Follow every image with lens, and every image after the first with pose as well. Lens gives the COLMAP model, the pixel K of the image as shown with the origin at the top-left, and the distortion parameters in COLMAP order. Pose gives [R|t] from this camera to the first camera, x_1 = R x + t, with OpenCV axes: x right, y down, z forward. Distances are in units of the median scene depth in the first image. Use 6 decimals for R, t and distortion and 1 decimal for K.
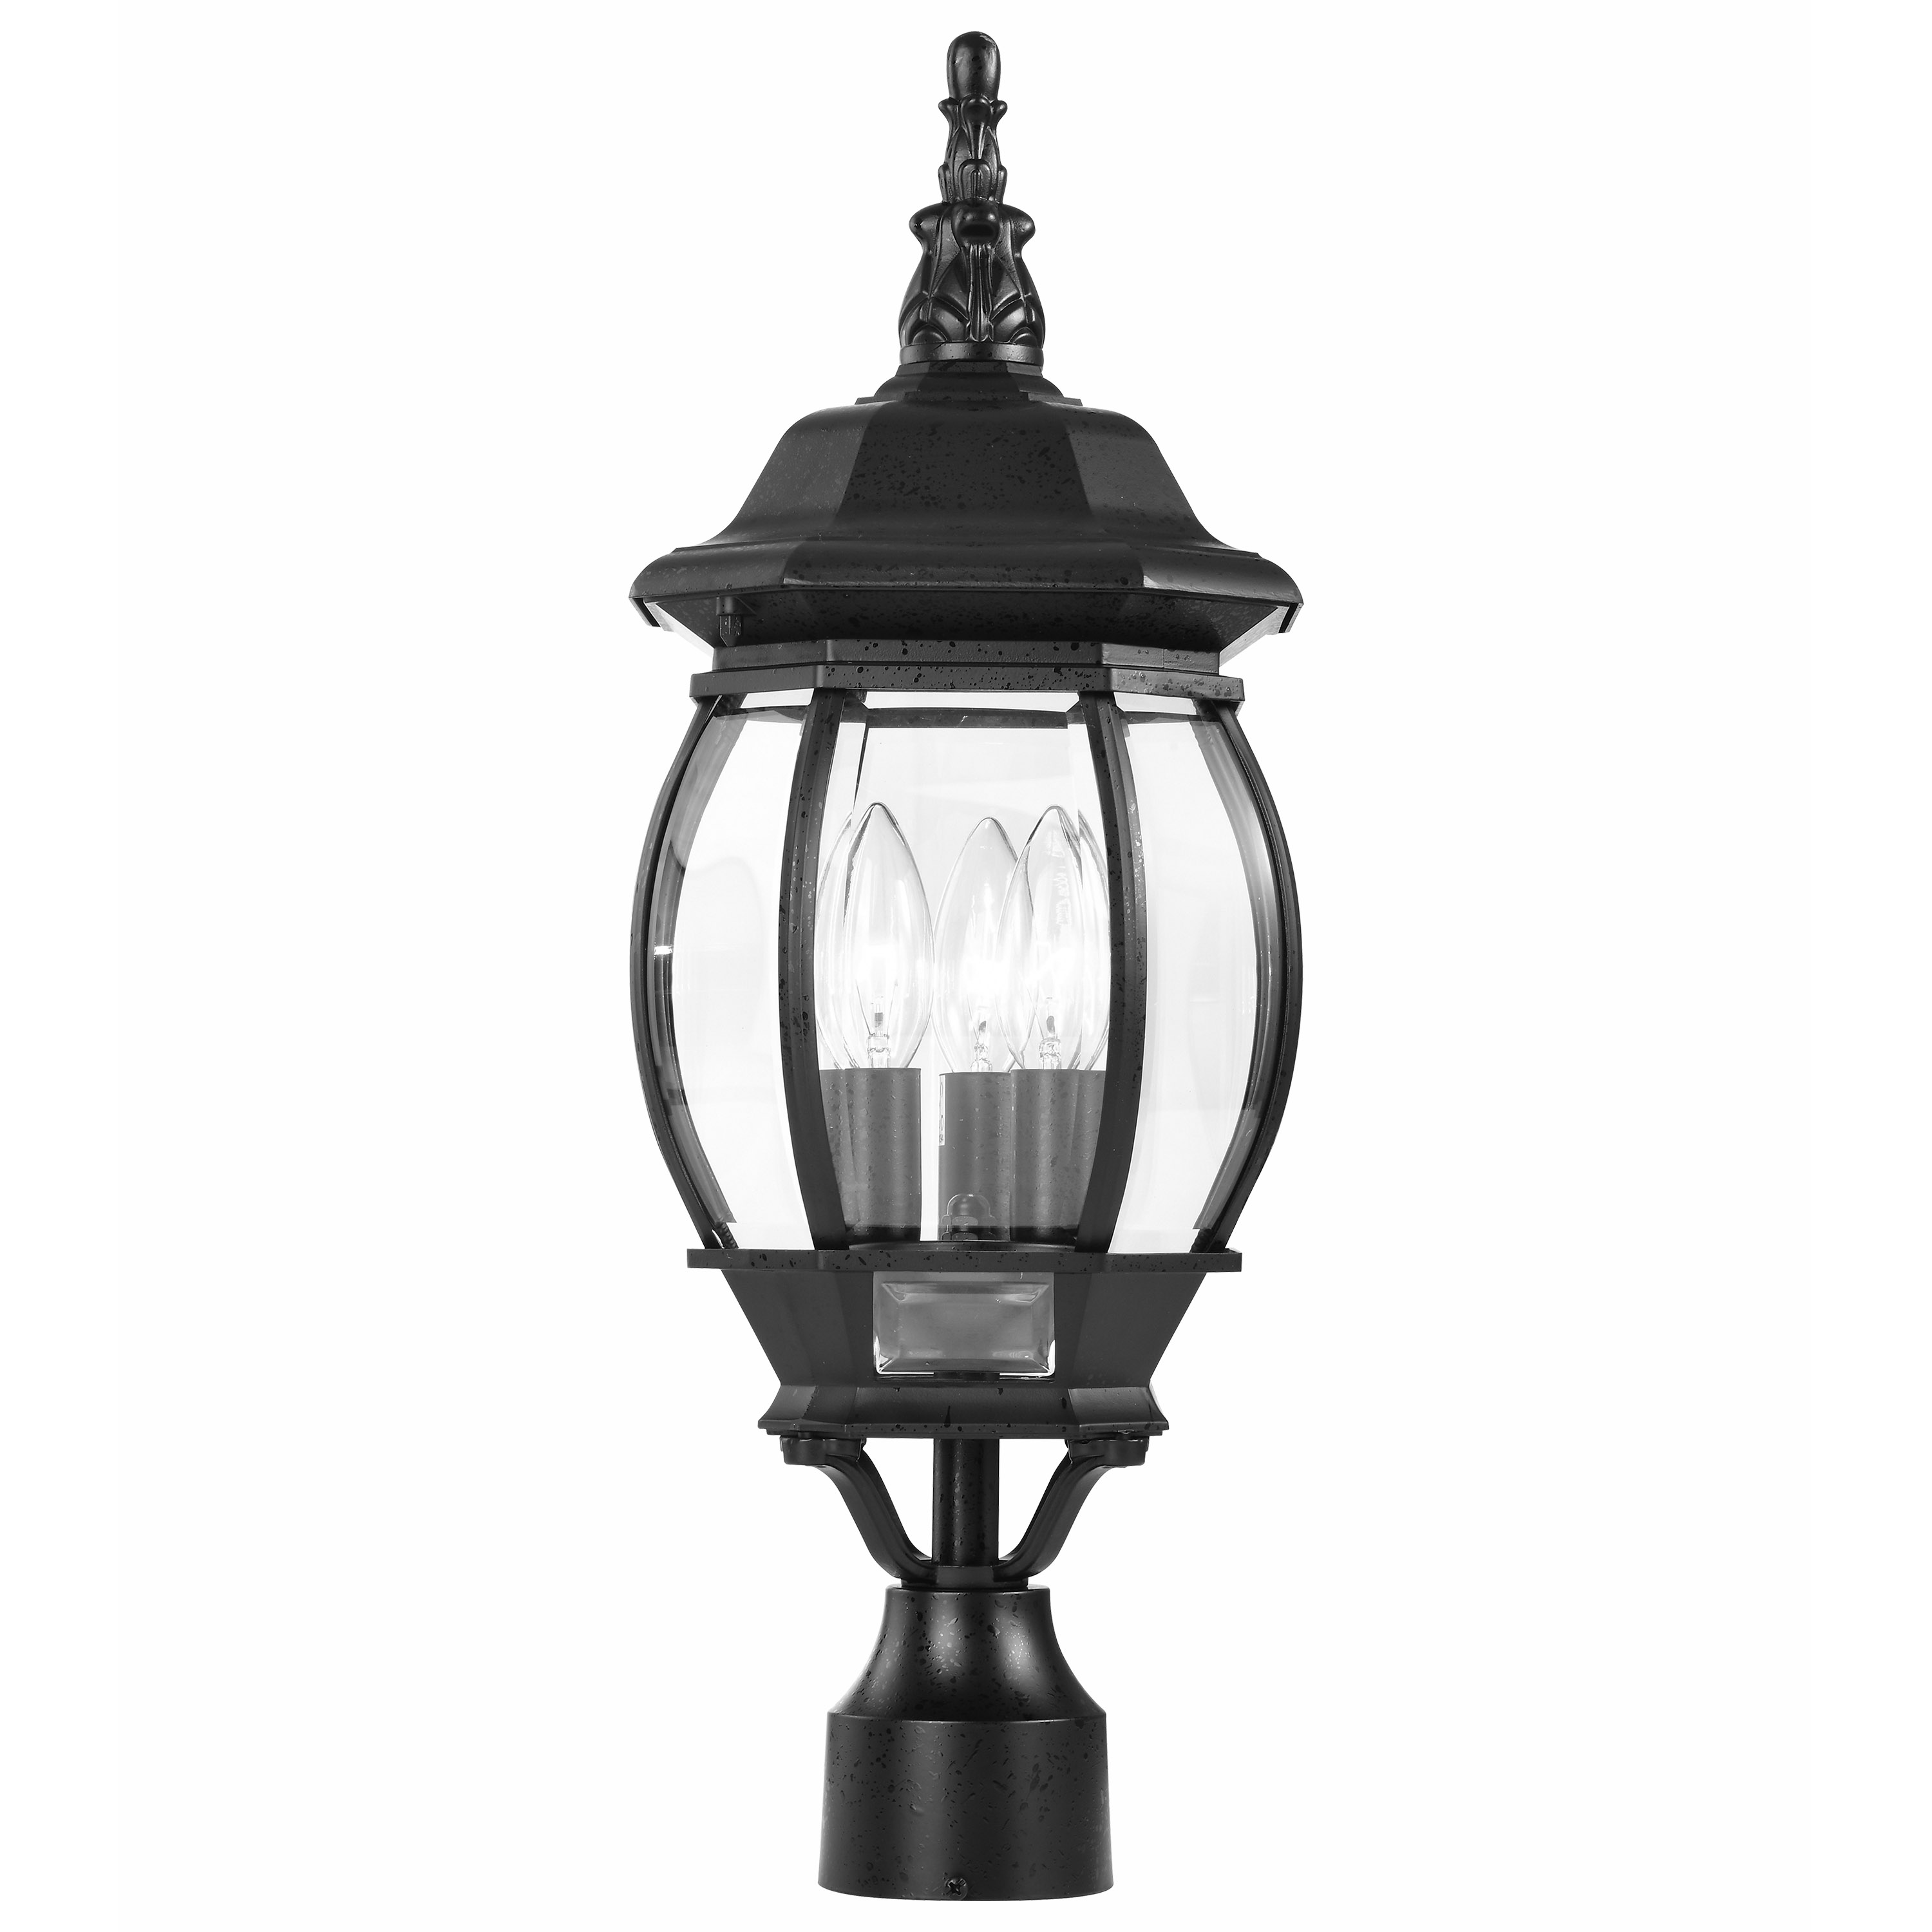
lens RADIAL K [[8989.6, 0, 961.5], [0, 8989.6, 962.0], [0, 0, 1]] dist [0.201018, 0.000000]
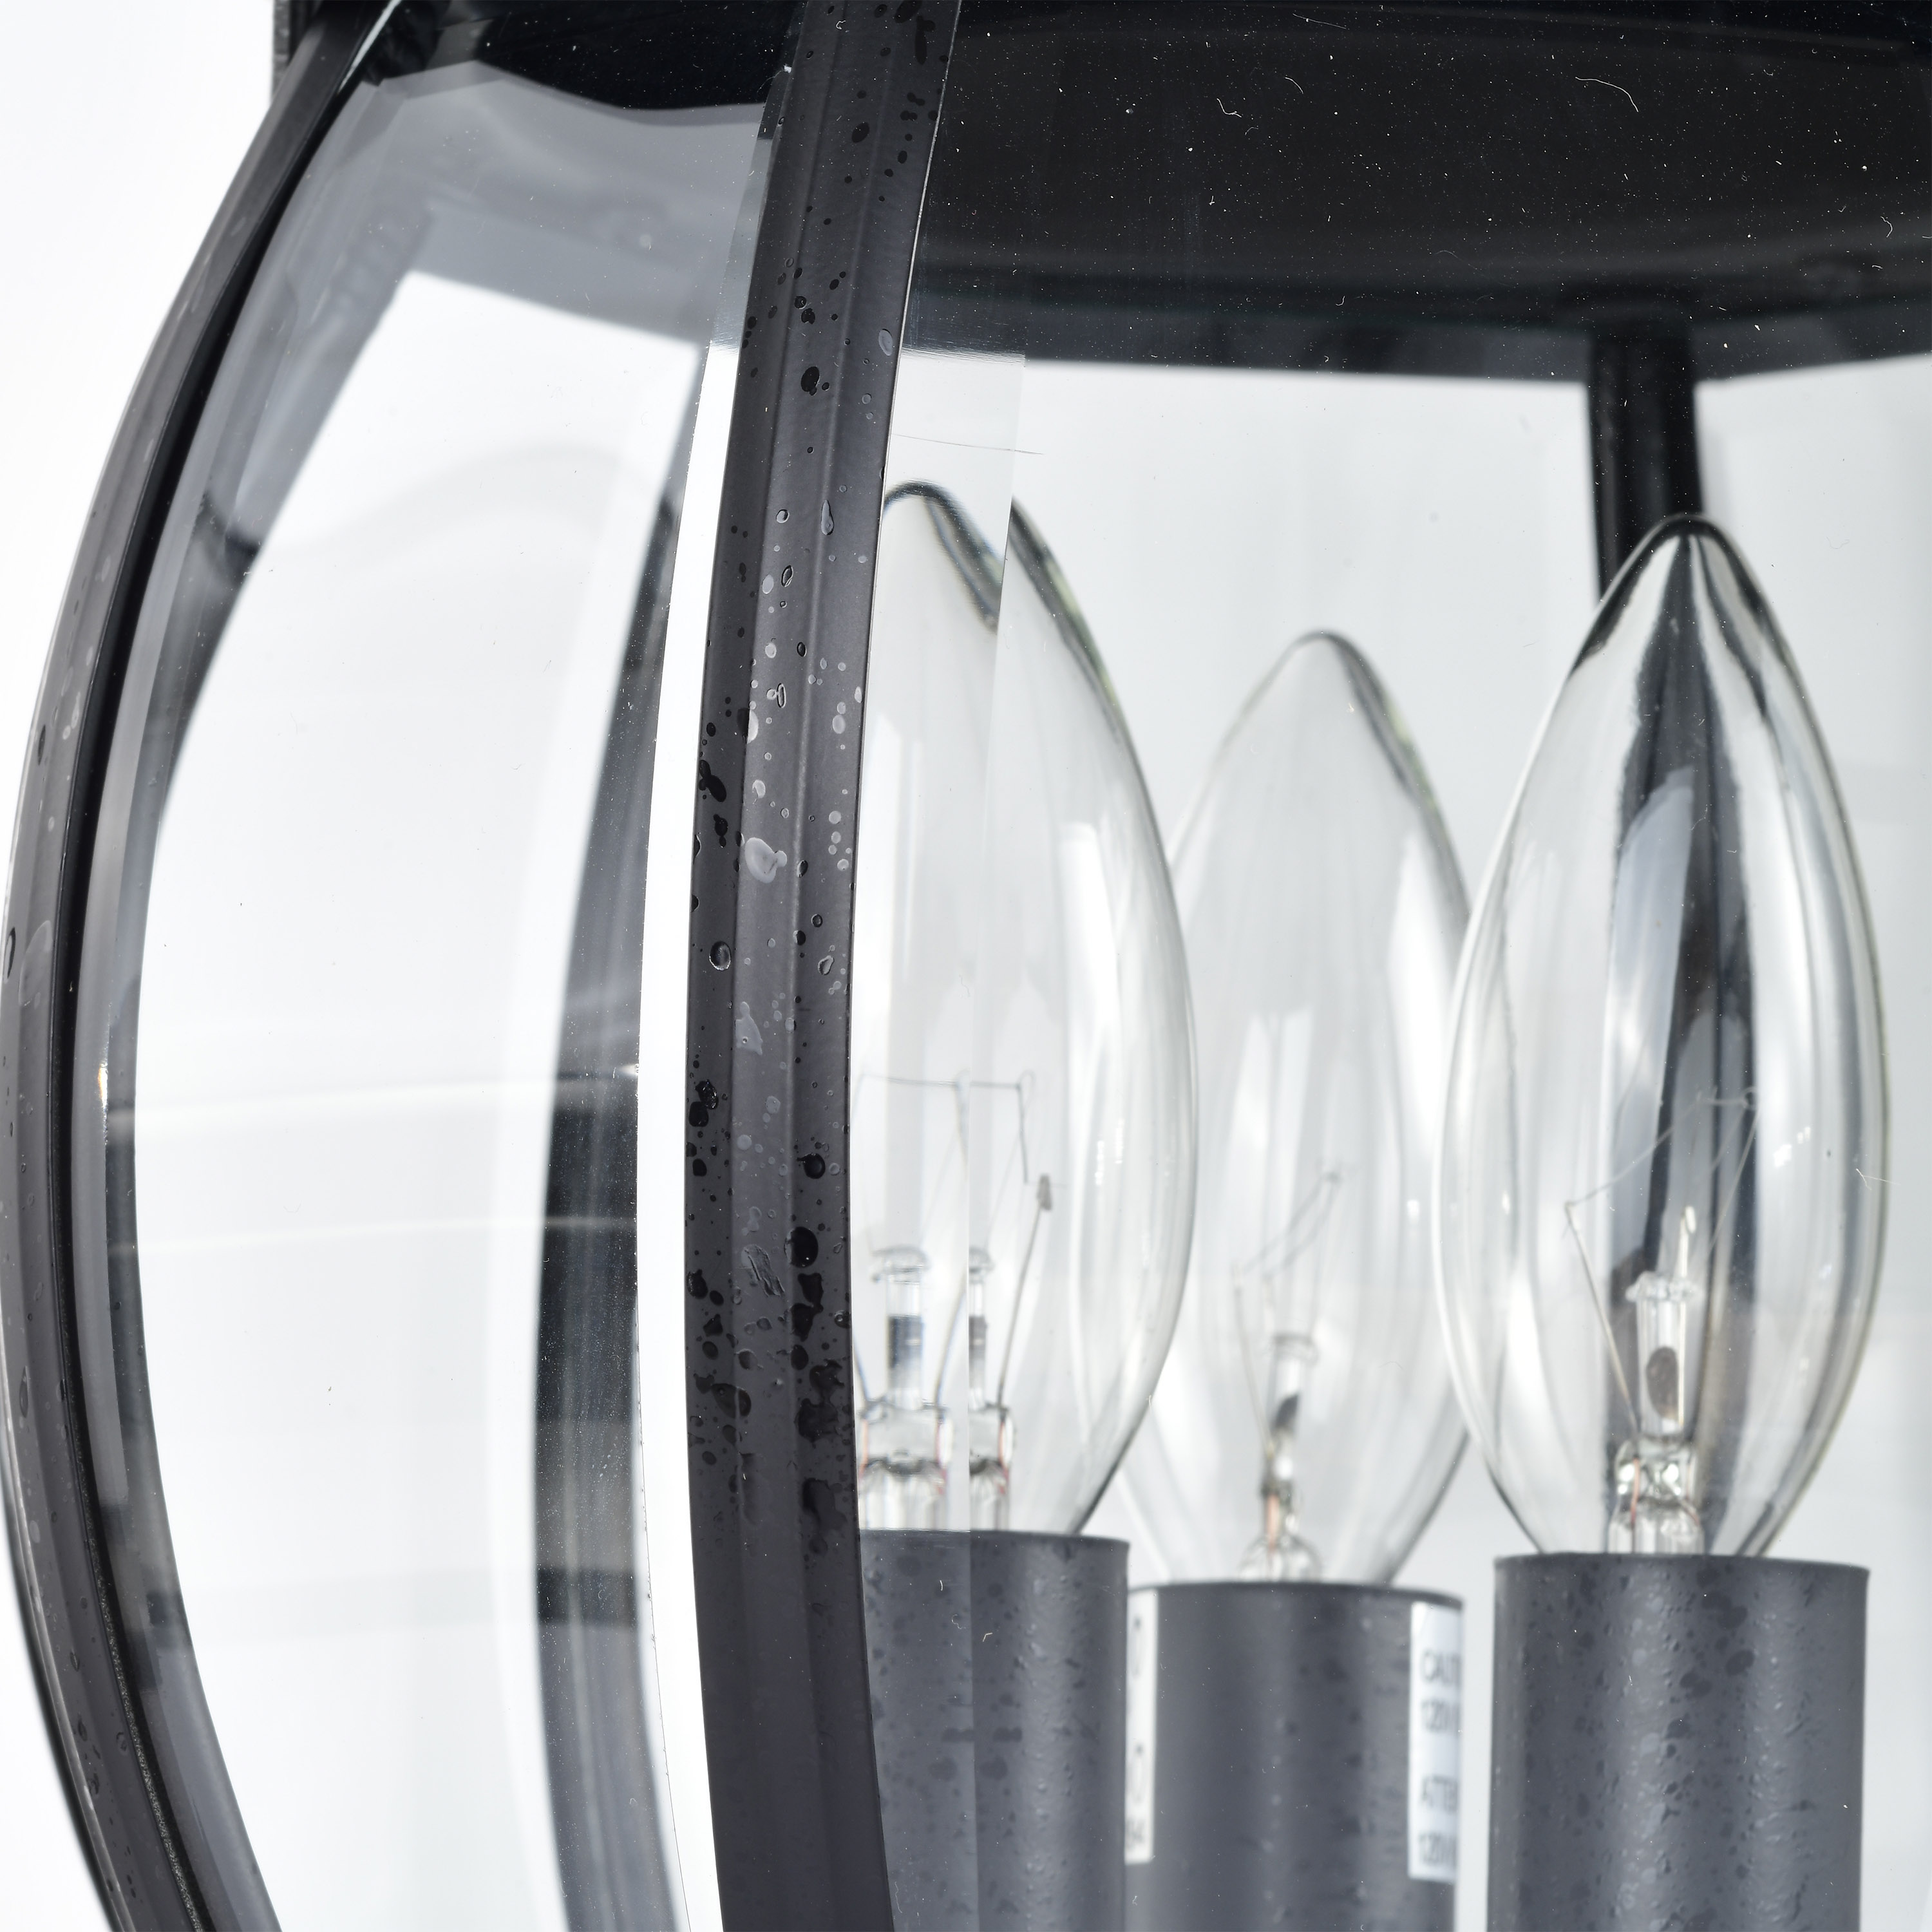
lens RADIAL K [[8989.6, 0, 962.4], [0, 8989.6, 968.5], [0, 0, 1]] dist [0.201018, 0.000000]
pose [[0.993141, 0.036507, 0.111076, -0.038121], [-0.026087, 0.995244, -0.093853, 0.019819], [-0.113974, 0.090311, 0.989370, 0.760445]]
